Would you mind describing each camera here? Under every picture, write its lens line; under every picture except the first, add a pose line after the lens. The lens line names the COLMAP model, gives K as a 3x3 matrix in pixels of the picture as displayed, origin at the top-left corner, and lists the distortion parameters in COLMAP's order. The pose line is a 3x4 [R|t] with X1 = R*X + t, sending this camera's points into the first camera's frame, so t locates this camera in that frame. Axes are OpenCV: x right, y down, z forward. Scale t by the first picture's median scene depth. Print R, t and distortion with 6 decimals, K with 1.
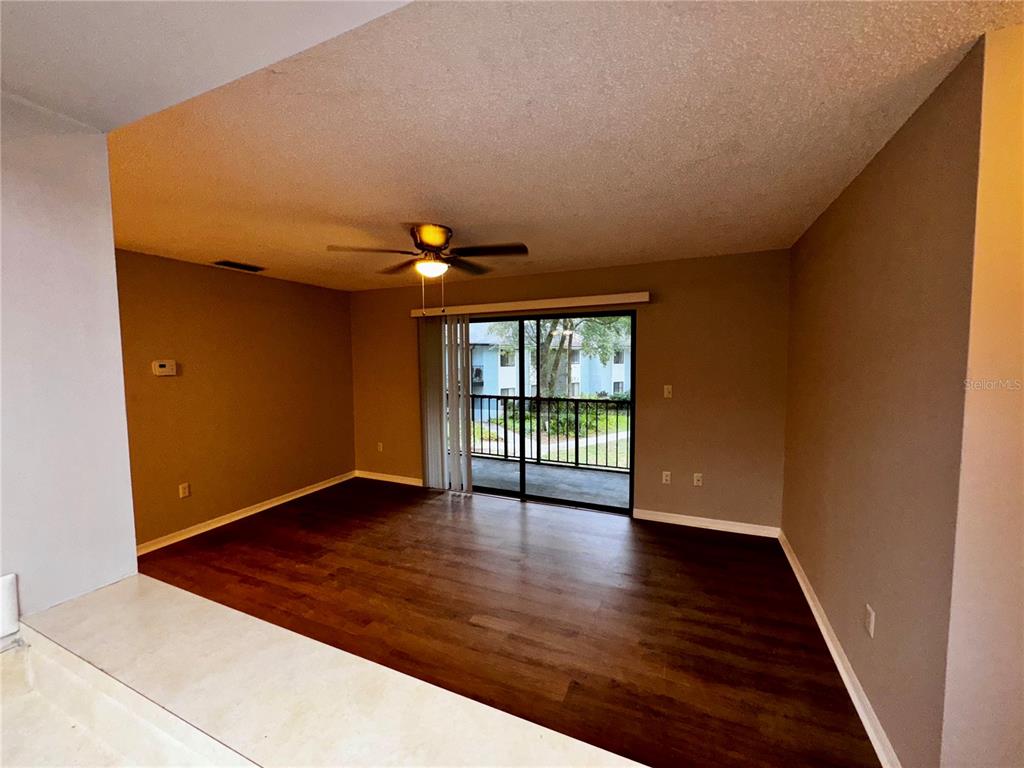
lens RADIAL K [[407.1, 0, 511.9], [0, 407.1, 382.9], [0, 0, 1]] dist [-0.002407, -0.000034]
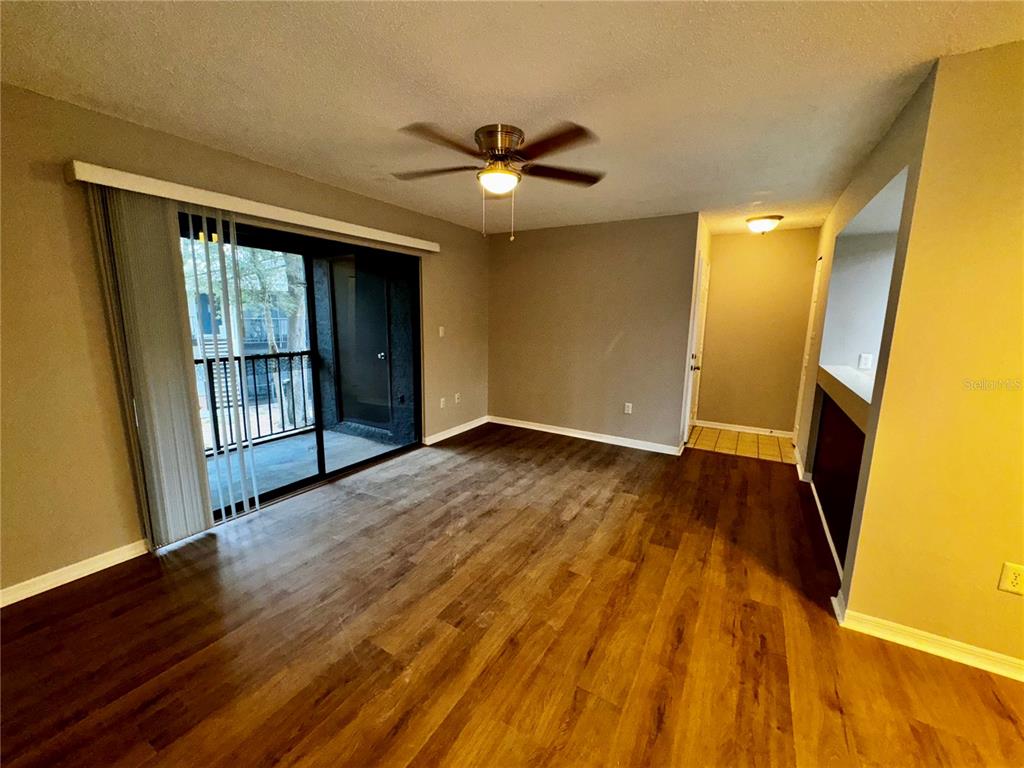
lens RADIAL K [[407.1, 0, 513.8], [0, 407.1, 382.6], [0, 0, 1]] dist [-0.002407, -0.000034]
pose [[0.113025, -0.150867, 0.982072, -0.787080], [0.045988, 0.988140, 0.146507, 0.003680], [-0.992527, 0.028604, 0.118622, 0.644015]]
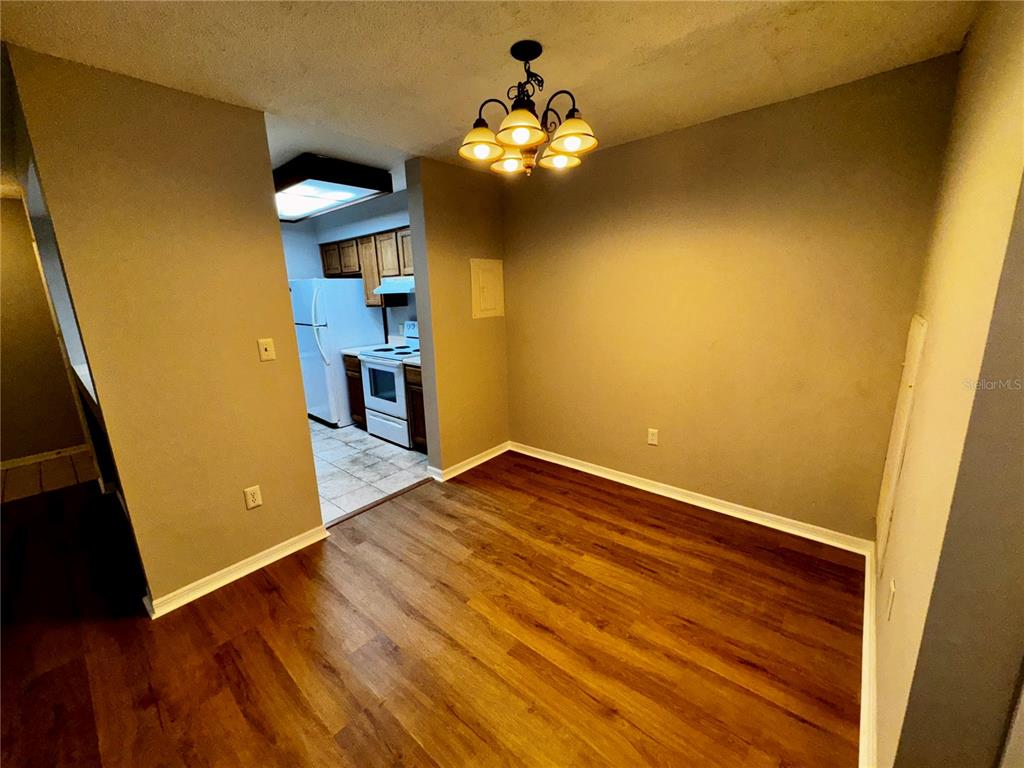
lens RADIAL K [[407.1, 0, 512.1], [0, 407.1, 381.5], [0, 0, 1]] dist [-0.002407, -0.000034]
pose [[-0.957172, -0.021992, 0.288684, -0.868628], [0.060930, 0.959478, 0.275118, -0.007587], [-0.283036, 0.280924, -0.917045, 0.565962]]
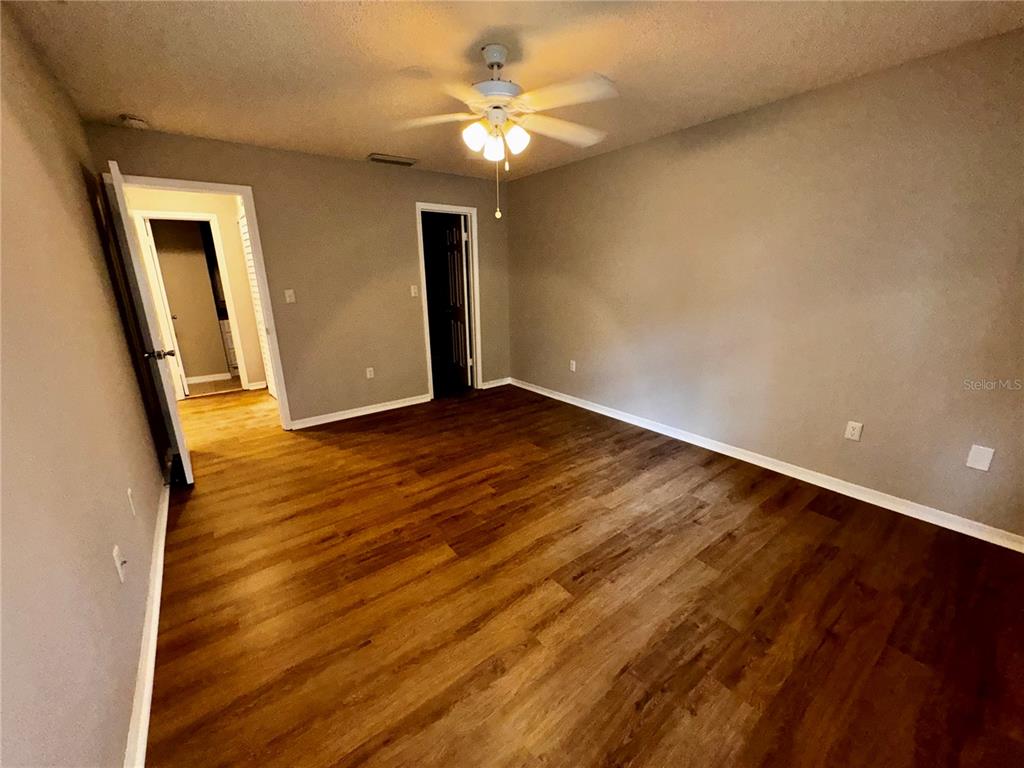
lens RADIAL K [[407.1, 0, 507.3], [0, 407.1, 383.2], [0, 0, 1]] dist [-0.002407, -0.000034]
pose [[-0.491644, 0.250057, -0.834121, -0.414431], [-0.033511, 0.951740, 0.305070, 0.039838], [0.870151, 0.177938, -0.459538, 0.080903]]
